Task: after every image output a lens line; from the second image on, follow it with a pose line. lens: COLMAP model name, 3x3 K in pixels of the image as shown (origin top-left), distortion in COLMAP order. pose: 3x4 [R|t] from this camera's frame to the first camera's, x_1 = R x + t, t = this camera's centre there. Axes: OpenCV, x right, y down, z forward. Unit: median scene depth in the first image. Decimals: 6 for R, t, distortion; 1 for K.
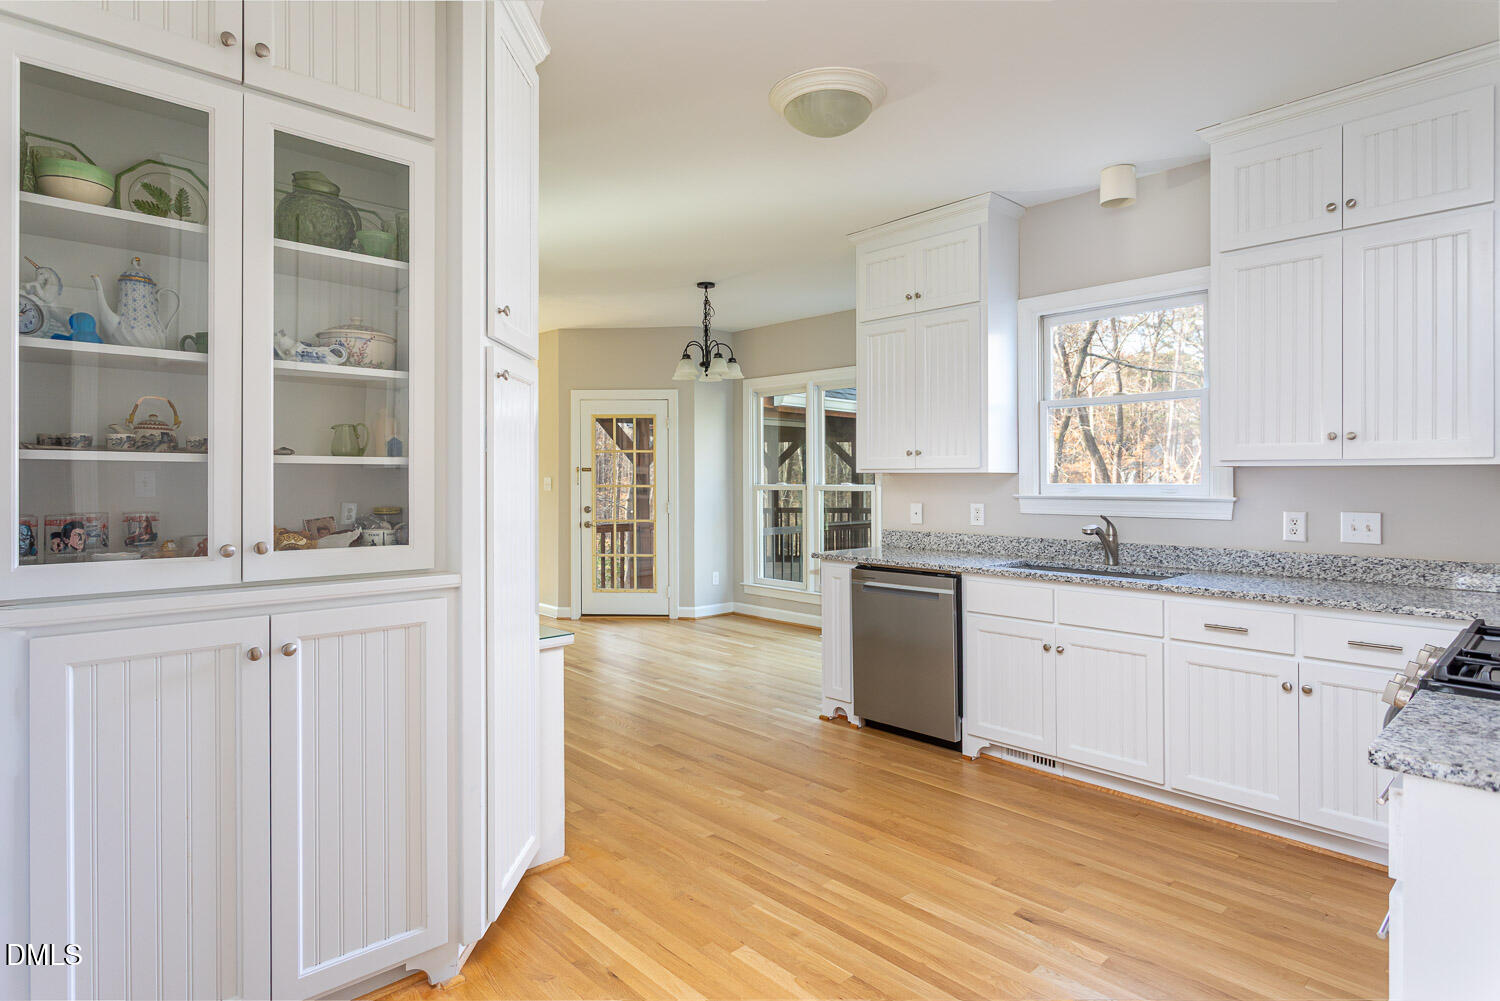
lens RADIAL K [[804.0, 0, 752.7], [0, 804.0, 494.3], [0, 0, 1]] dist [0.004765, 0.000320]
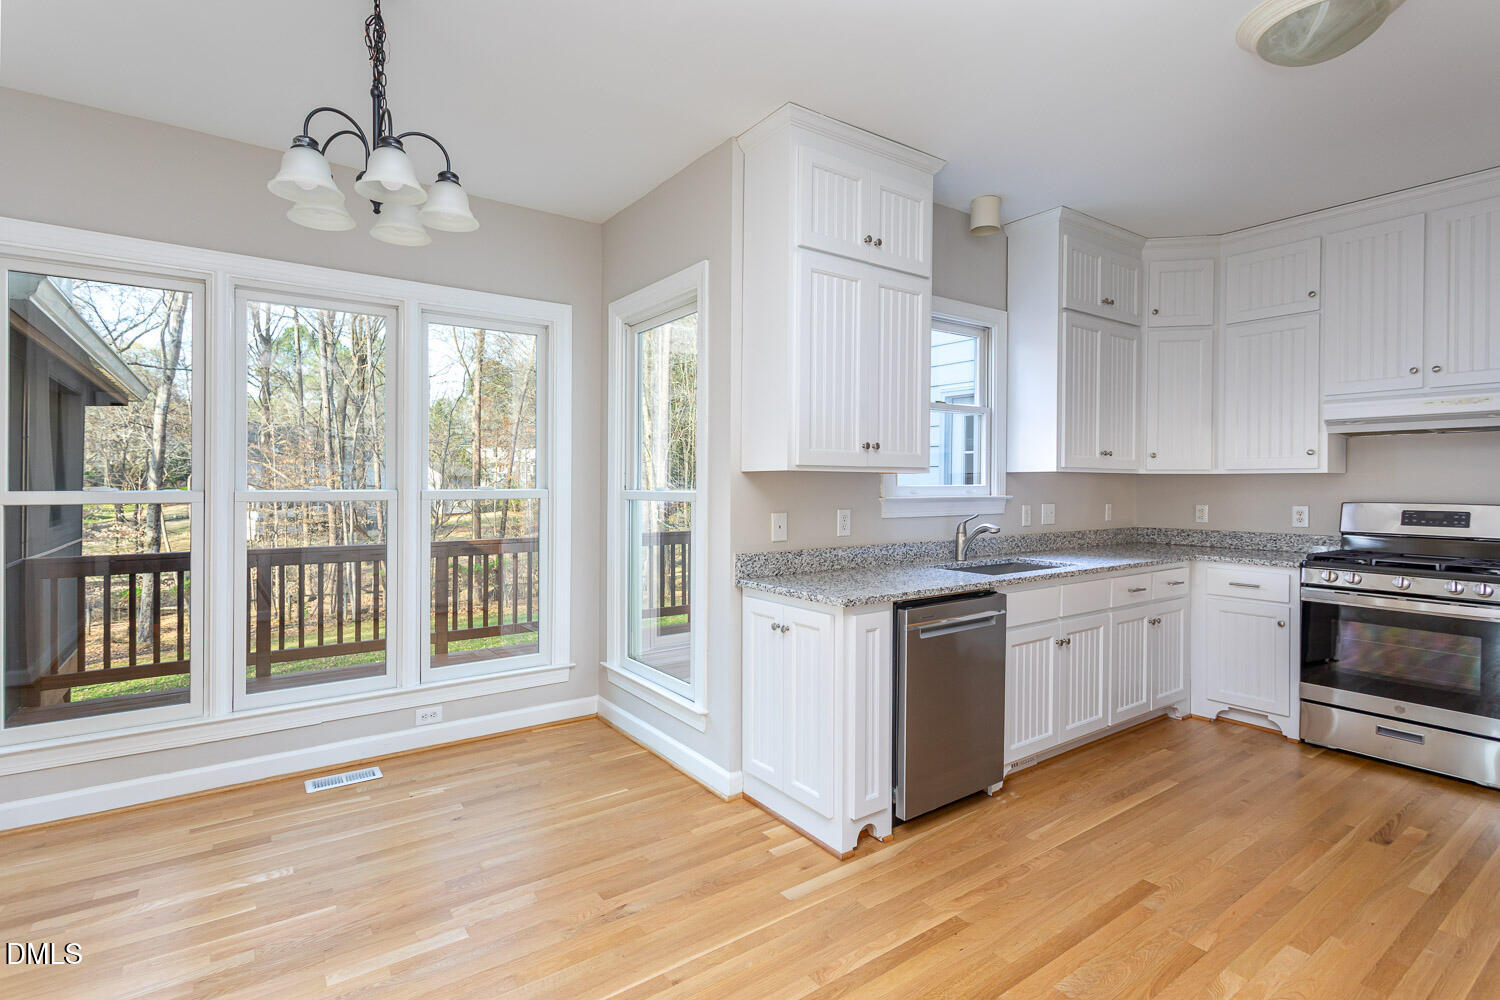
lens RADIAL K [[723.6, 0, 744.7], [0, 723.6, 478.5], [0, 0, 1]] dist [-0.003053, -0.001189]
pose [[0.144669, 0.004465, 0.989470, -0.504858], [0.012793, 0.999898, -0.006383, -0.018845], [-0.989397, 0.013581, 0.144598, 1.022615]]
